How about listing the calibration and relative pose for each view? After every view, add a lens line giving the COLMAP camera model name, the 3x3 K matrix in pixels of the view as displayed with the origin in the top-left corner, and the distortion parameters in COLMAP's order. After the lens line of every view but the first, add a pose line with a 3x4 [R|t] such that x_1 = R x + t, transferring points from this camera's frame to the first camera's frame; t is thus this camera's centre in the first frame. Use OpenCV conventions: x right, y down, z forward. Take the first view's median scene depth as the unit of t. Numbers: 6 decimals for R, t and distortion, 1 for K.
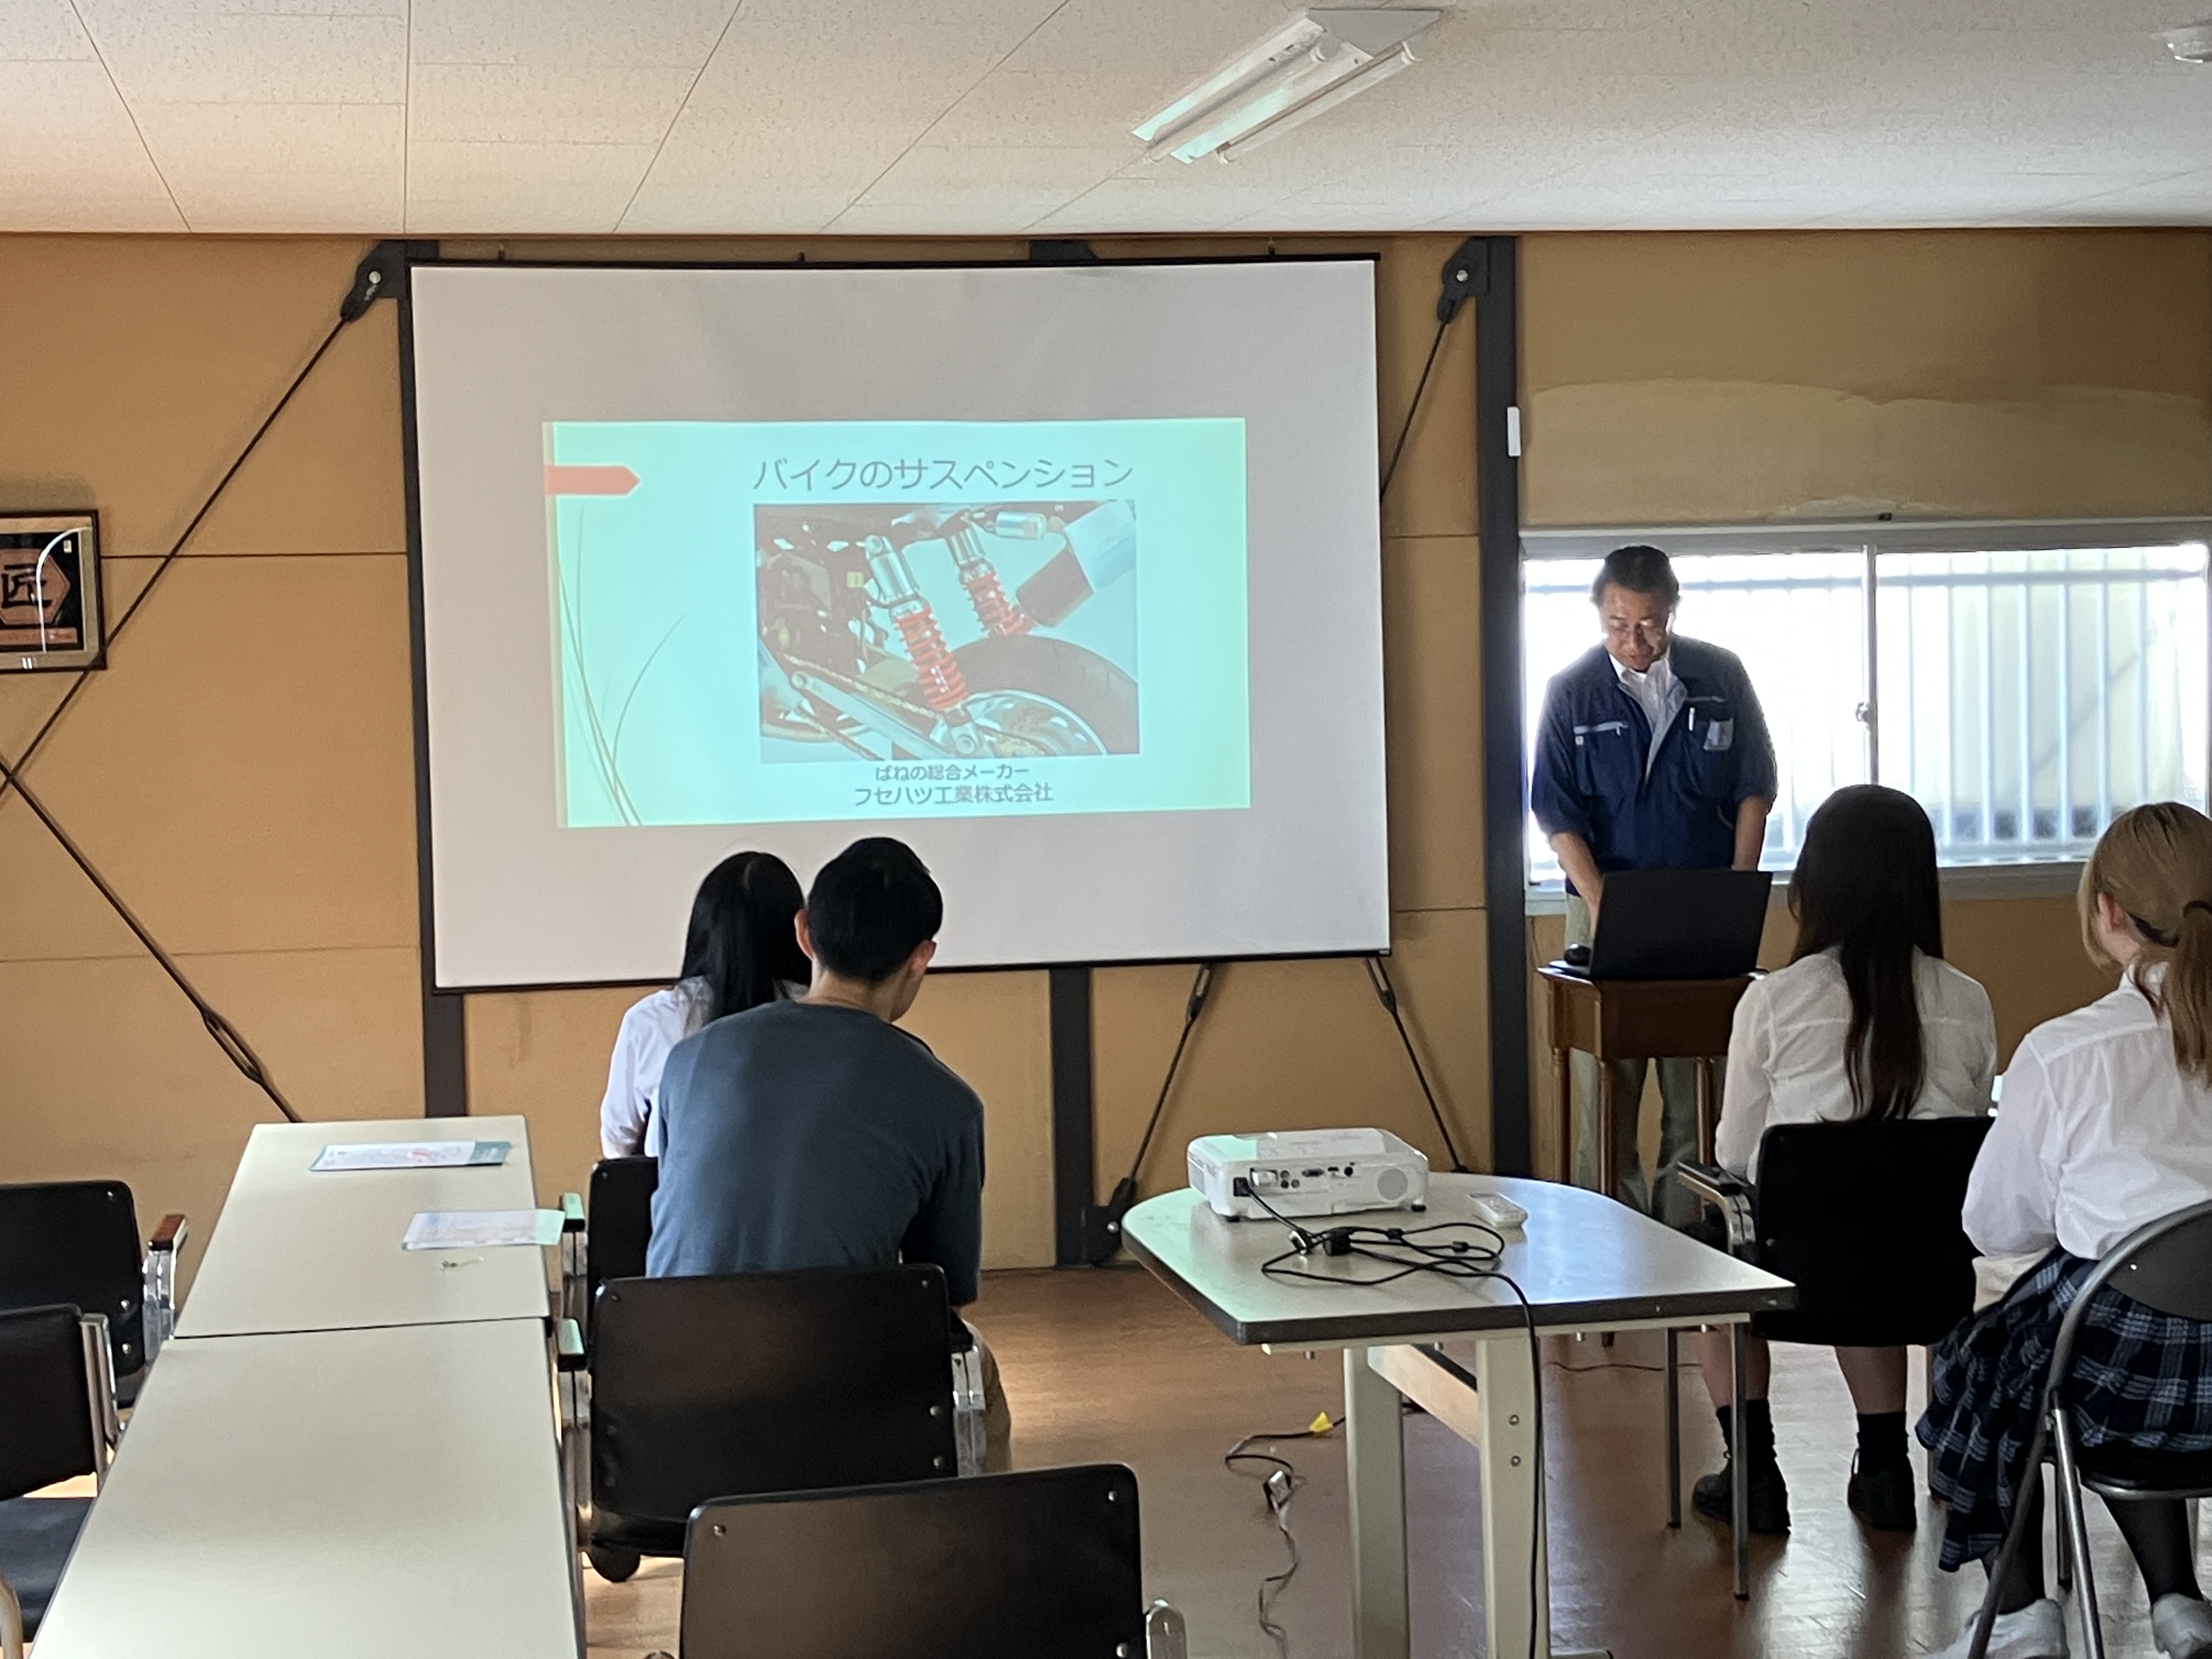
lens RADIAL K [[3708.8, 0, 1061.7], [0, 3708.8, 807.2], [0, 0, 1]] dist [0.129503, 0.000000]
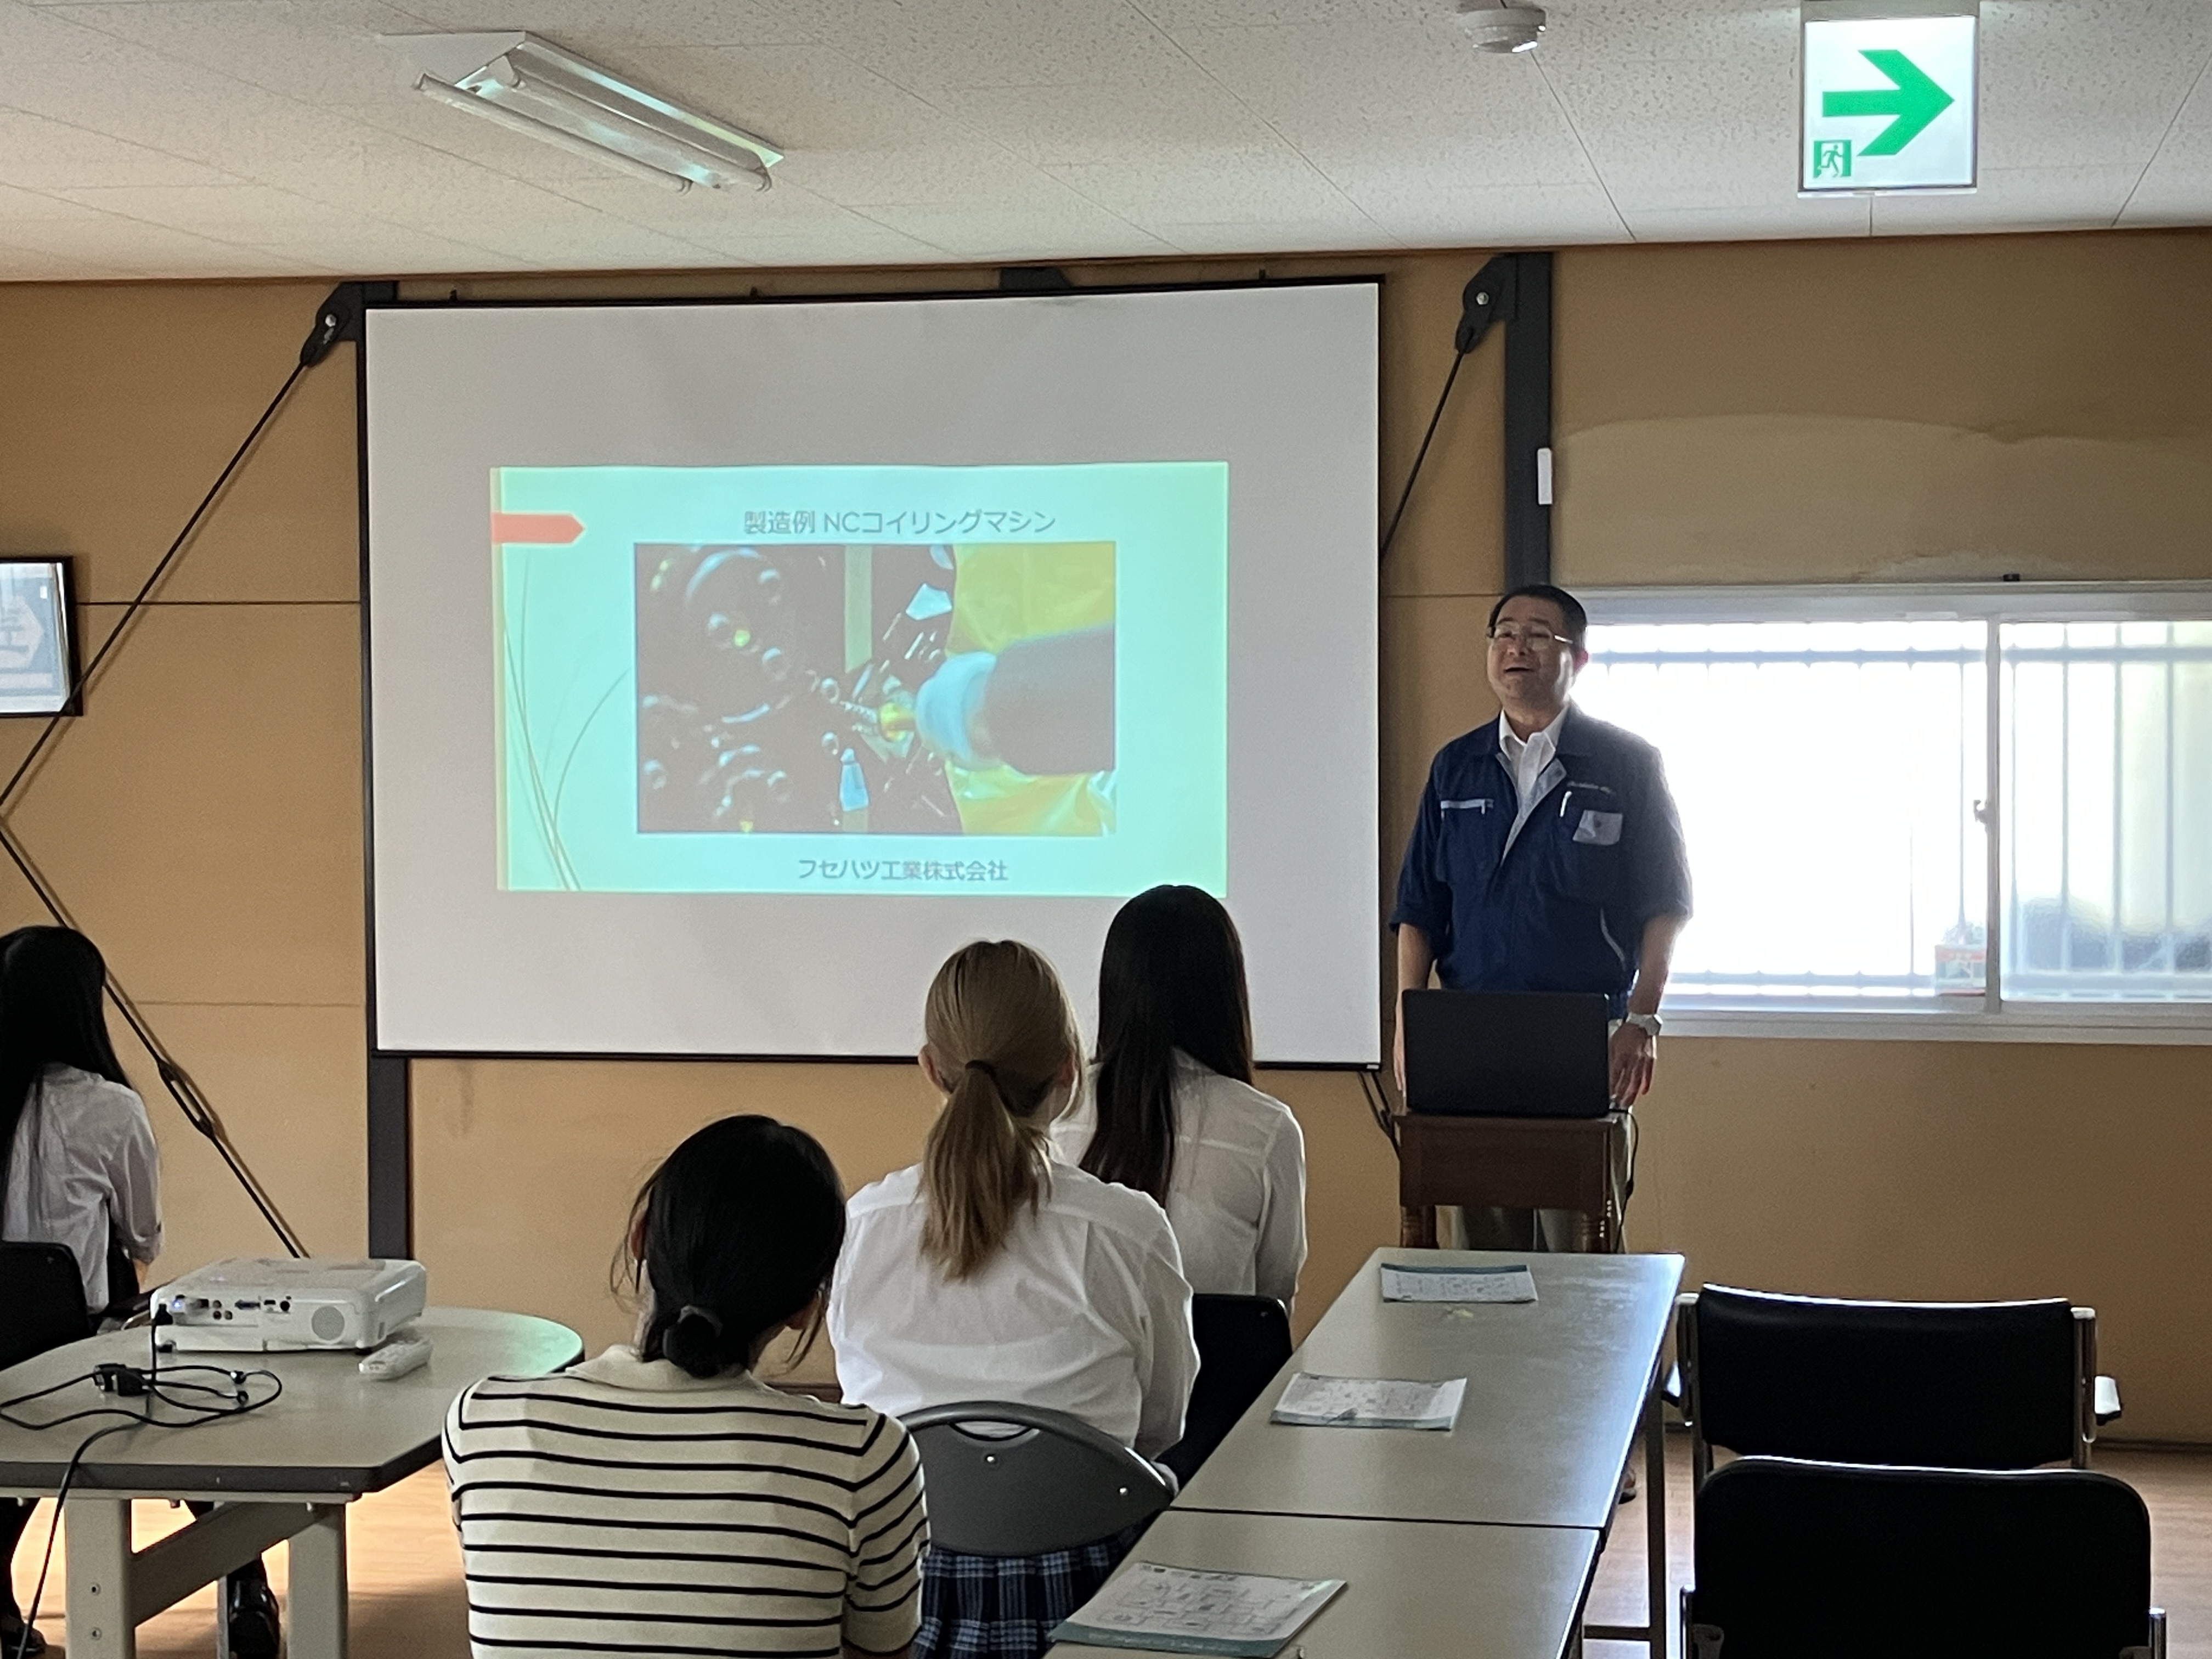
lens RADIAL K [[3964.2, 0, 1066.6], [0, 3964.2, 806.1], [0, 0, 1]] dist [0.129600, 0.000000]
pose [[0.927765, 0.030349, -0.371930, 0.383007], [-0.034913, 0.999375, -0.005542, -0.015606], [0.371529, 0.018127, 0.928244, 0.103034]]
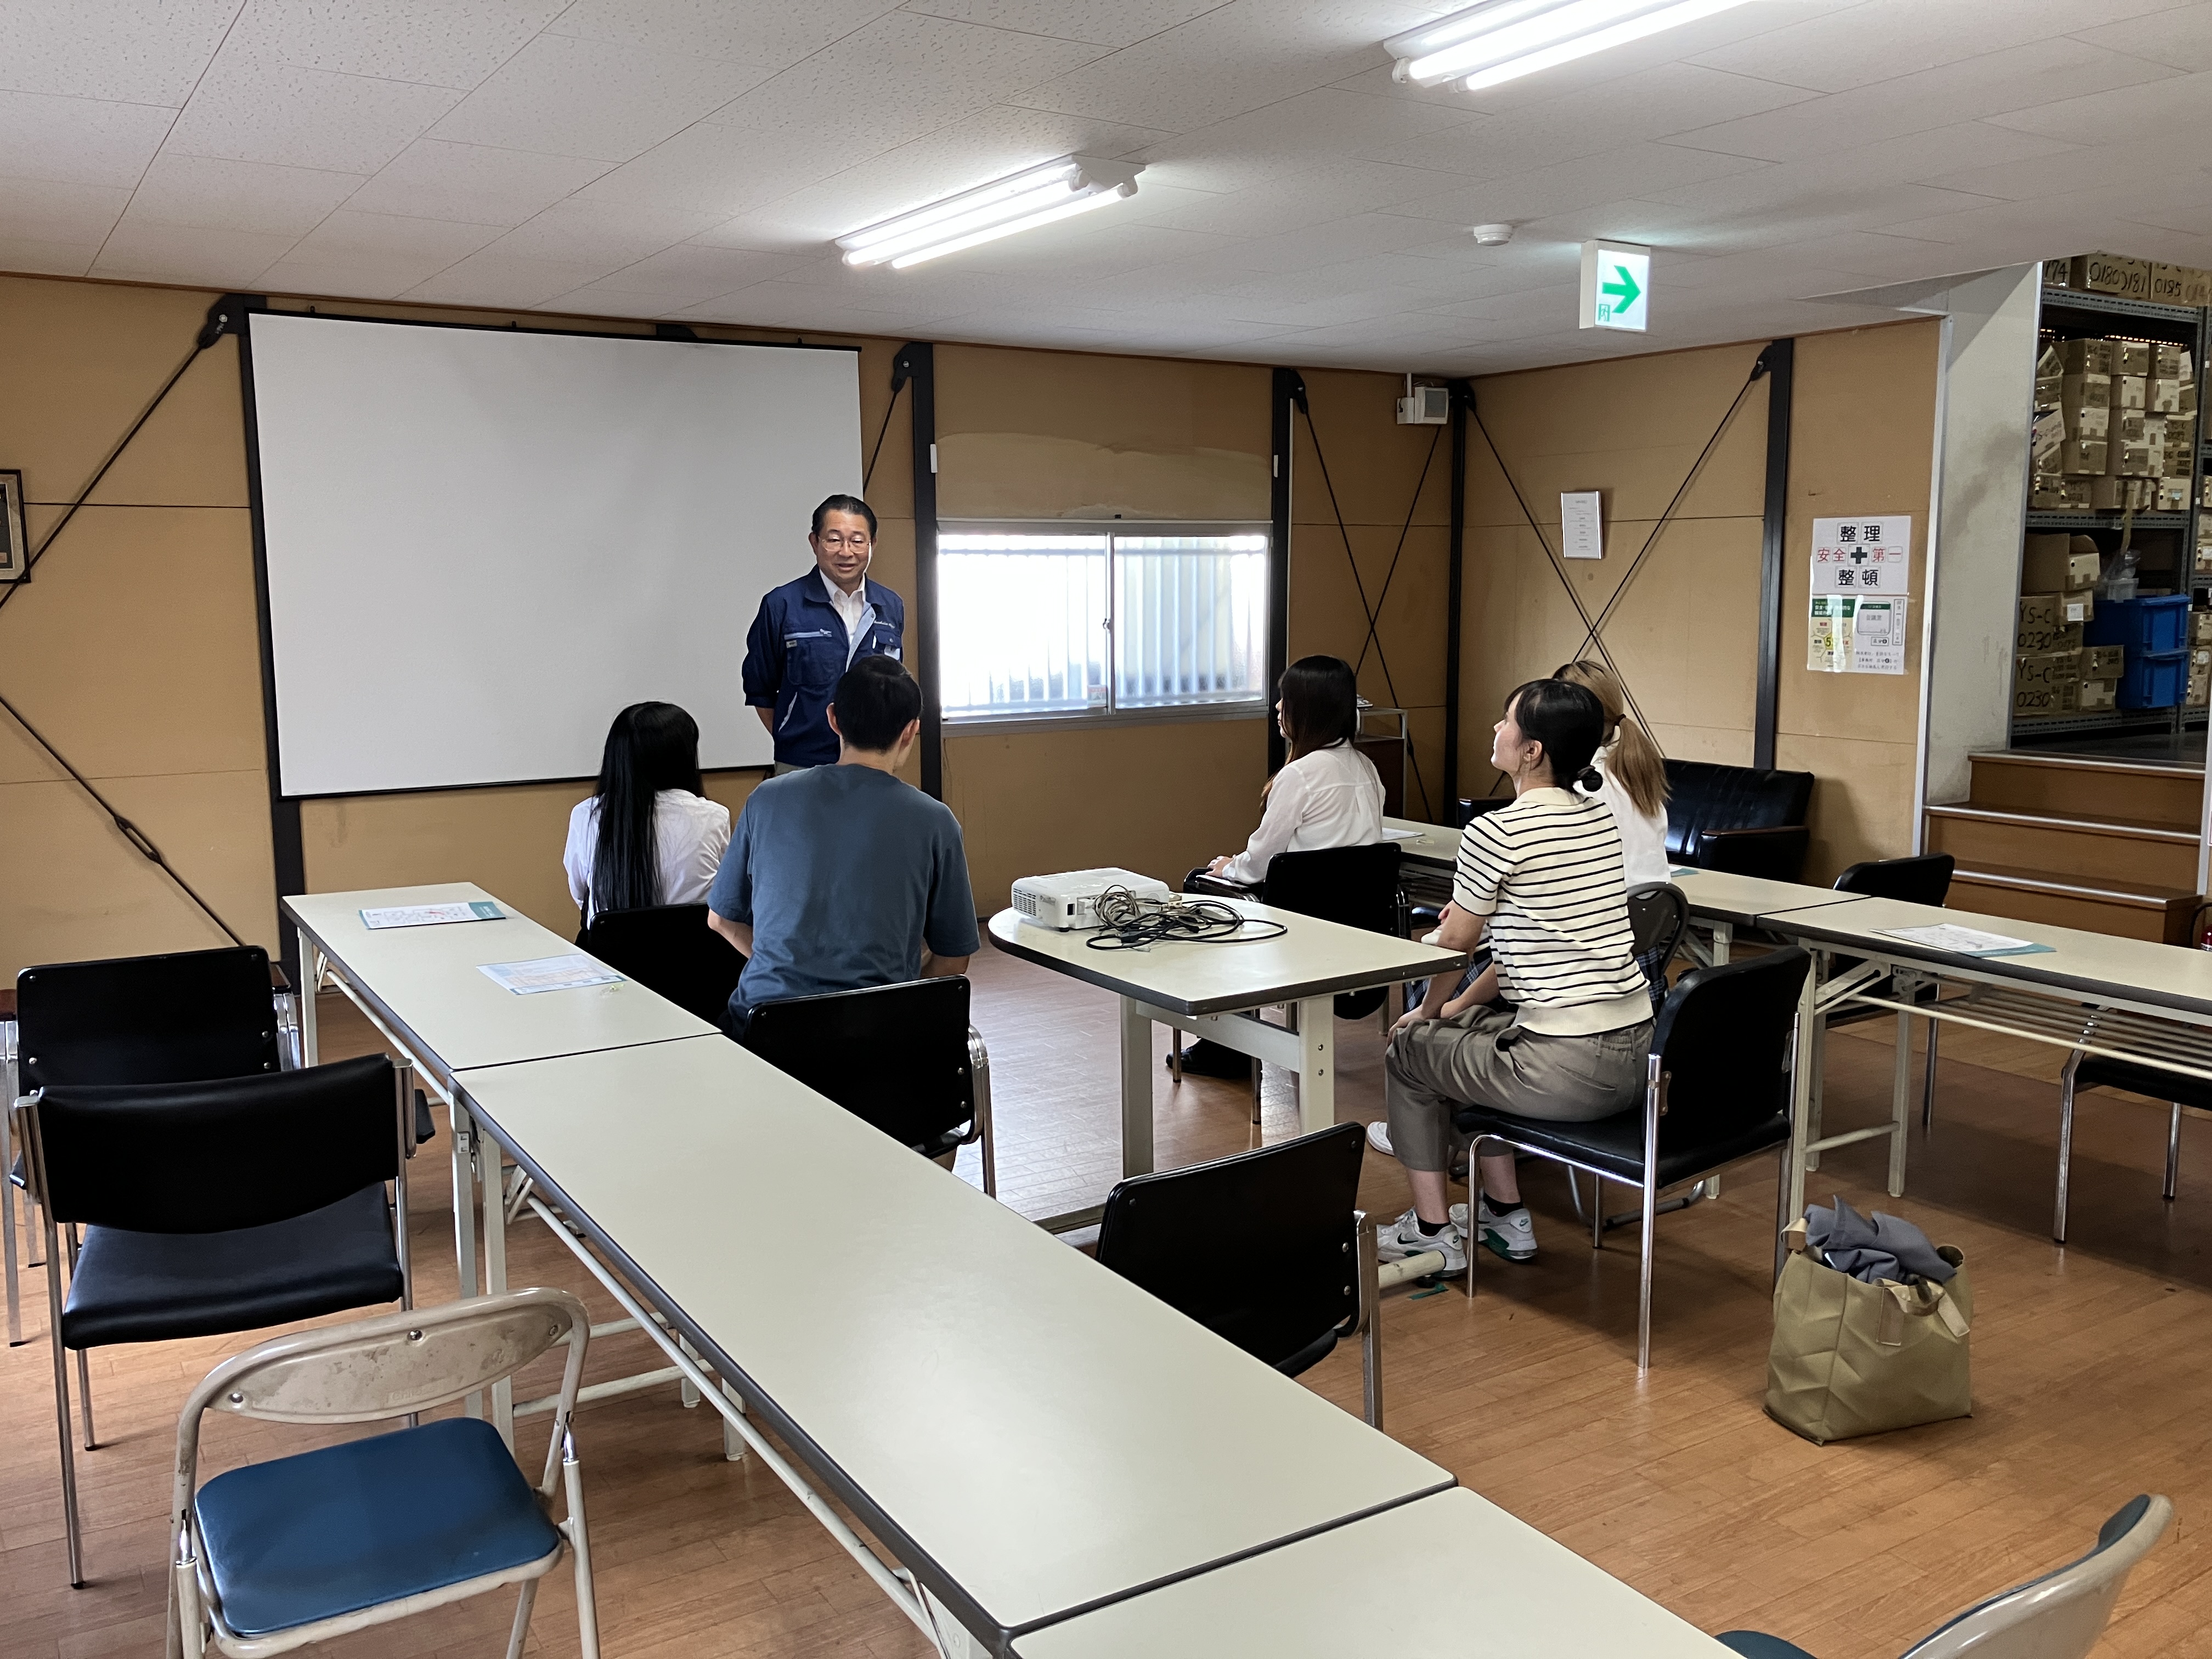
lens RADIAL K [[1837.5, 0, 1083.9], [0, 1837.5, 822.0], [0, 0, 1]] dist [0.030108, -0.035193]
pose [[0.925497, -0.034903, 0.377144, -0.149546], [0.006681, 0.997095, 0.075881, 0.003885], [-0.378696, -0.067708, 0.923041, 0.179323]]
